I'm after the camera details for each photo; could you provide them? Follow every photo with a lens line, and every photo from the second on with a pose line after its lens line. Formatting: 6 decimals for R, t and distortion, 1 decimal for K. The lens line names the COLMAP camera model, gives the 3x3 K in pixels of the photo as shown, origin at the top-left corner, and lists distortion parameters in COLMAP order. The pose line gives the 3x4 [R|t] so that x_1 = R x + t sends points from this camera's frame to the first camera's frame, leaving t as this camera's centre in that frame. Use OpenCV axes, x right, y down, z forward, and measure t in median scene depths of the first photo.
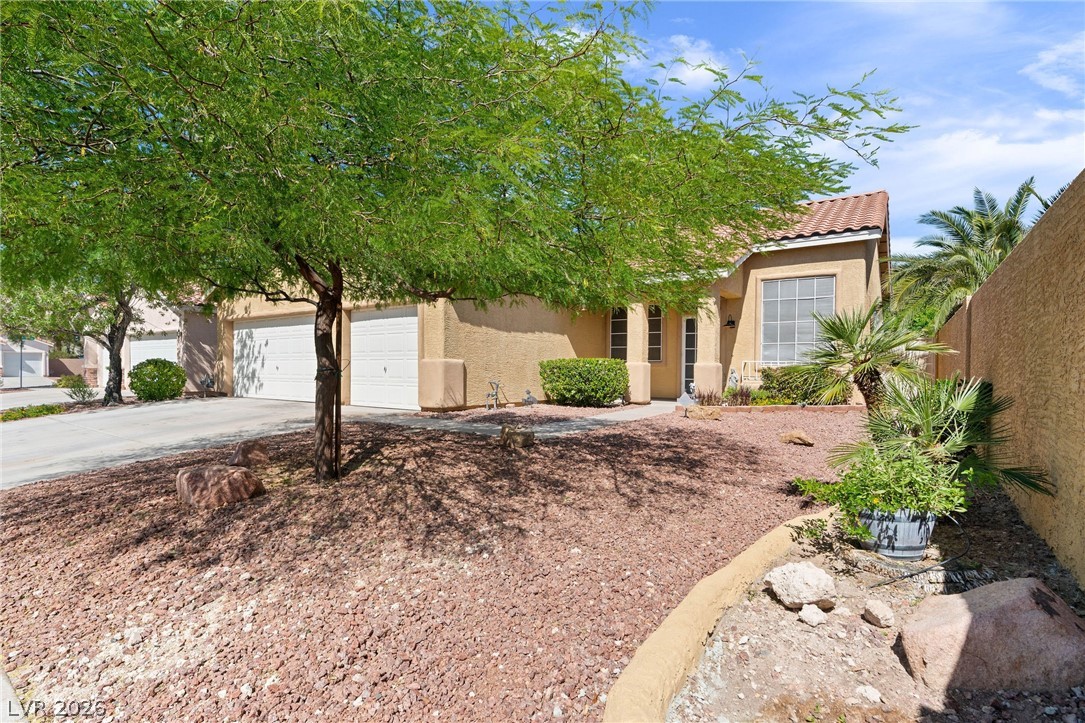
lens RADIAL K [[539.2, 0, 540.1], [0, 539.2, 366.5], [0, 0, 1]] dist [-0.002703, -0.000041]
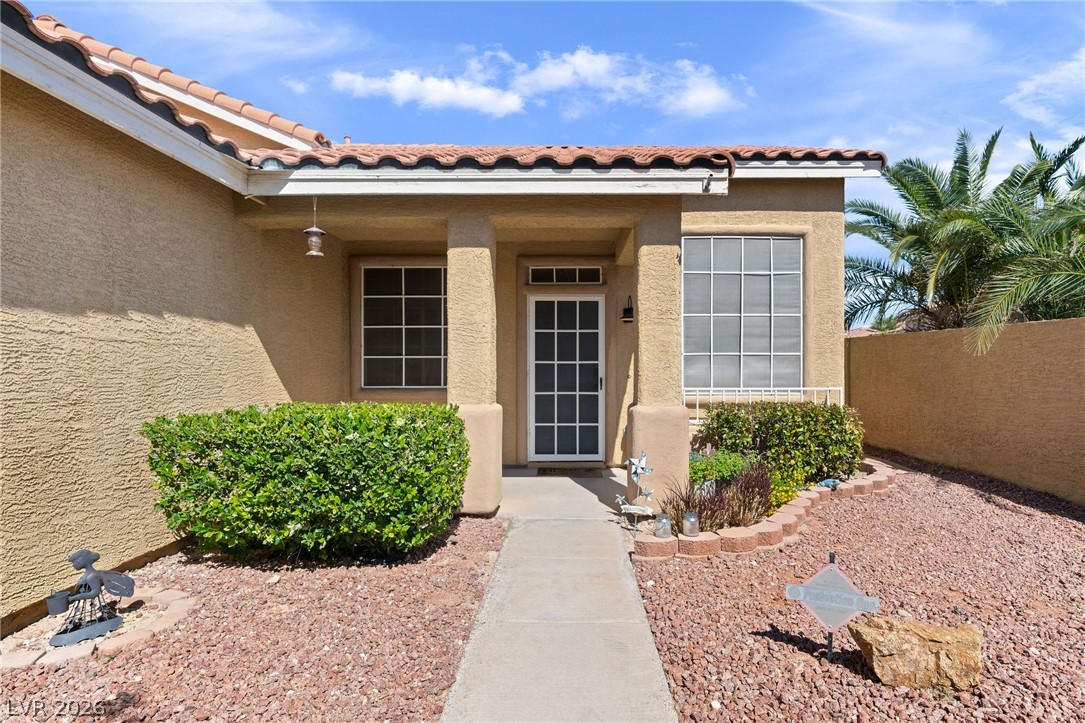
lens RADIAL K [[493.5, 0, 542.5], [0, 493.5, 361.5], [0, 0, 1]] dist [-0.001535, -0.000064]
pose [[0.815101, -0.010314, 0.579228, 0.018459], [0.007521, 0.999946, 0.007222, -0.040817], [-0.579271, -0.001530, 0.815134, 0.700862]]
